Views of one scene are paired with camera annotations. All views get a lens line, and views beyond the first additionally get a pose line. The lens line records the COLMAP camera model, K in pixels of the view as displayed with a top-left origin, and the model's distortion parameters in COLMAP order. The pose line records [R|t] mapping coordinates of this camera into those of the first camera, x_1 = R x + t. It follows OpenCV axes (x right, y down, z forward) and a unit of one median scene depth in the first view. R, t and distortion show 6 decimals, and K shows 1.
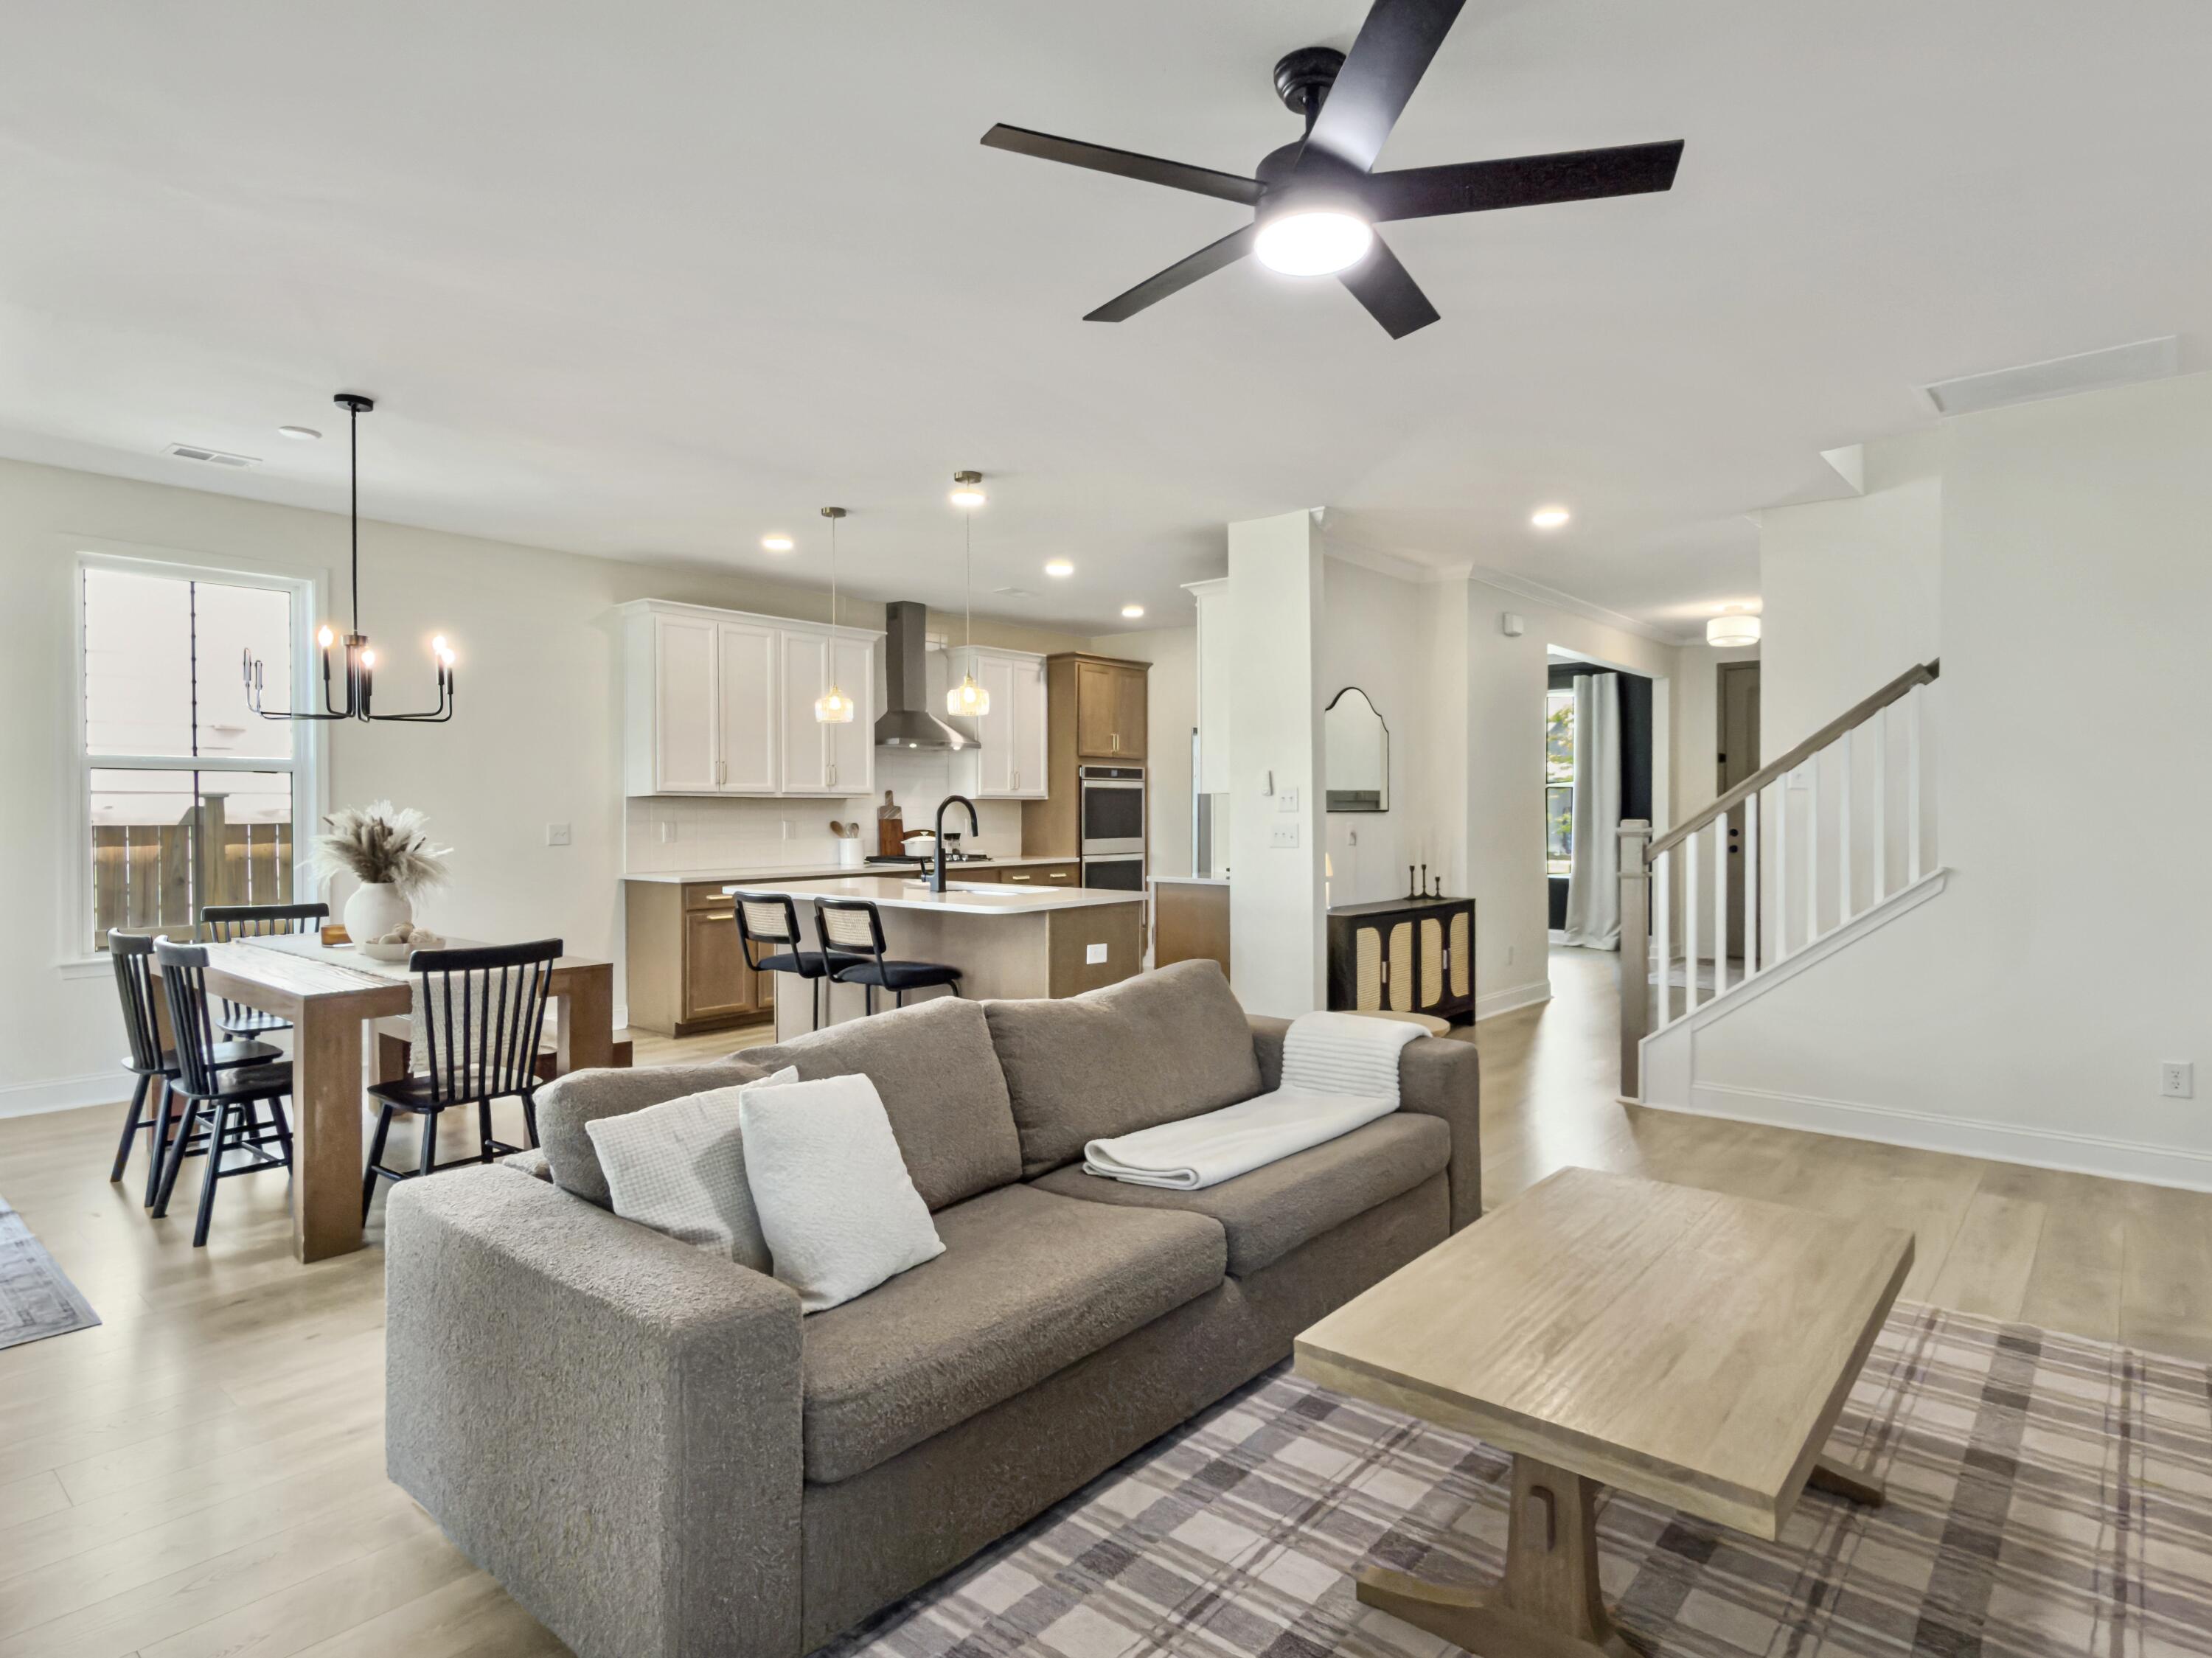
lens RADIAL K [[1200.6, 0, 1134.6], [0, 1200.6, 817.3], [0, 0, 1]] dist [-0.013298, -0.000103]
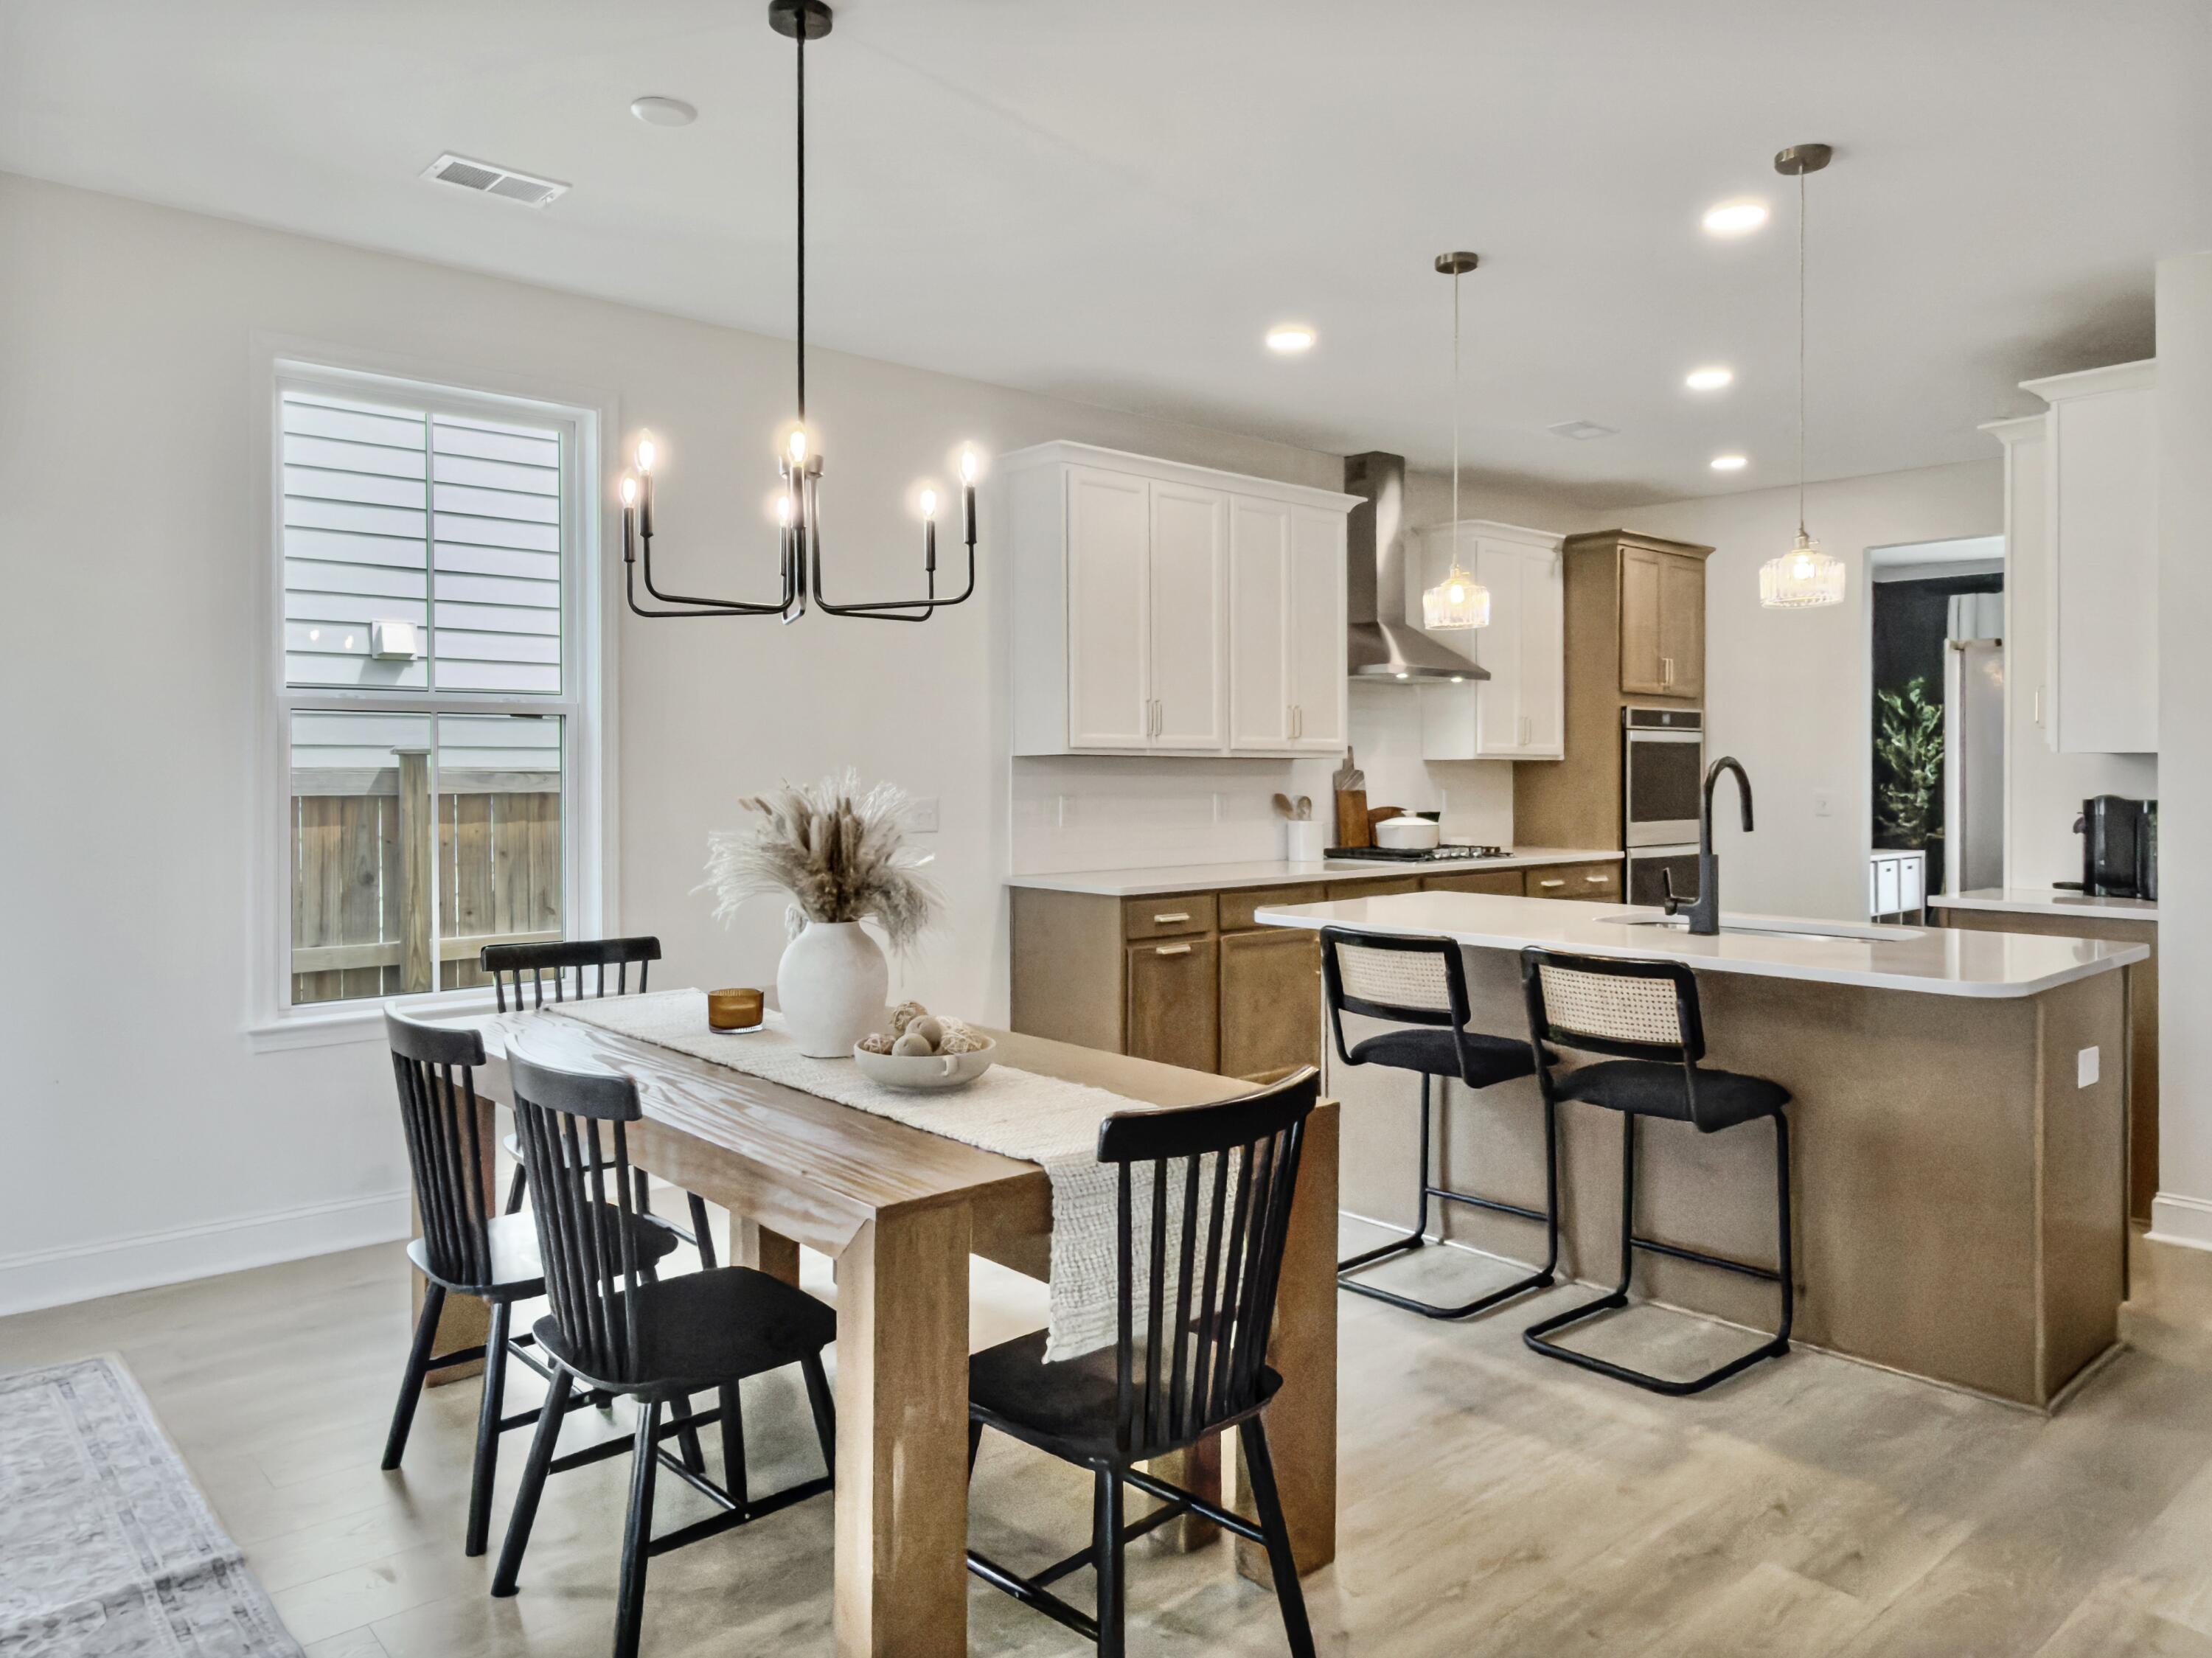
lens RADIAL K [[1504.5, 0, 1113.9], [0, 1504.5, 783.2], [0, 0, 1]] dist [0.000242, -0.000017]
pose [[0.988035, 0.004693, -0.154157, -0.210966], [-0.004106, 0.999983, 0.004130, -0.005373], [0.154174, -0.003448, 0.988038, 0.184176]]
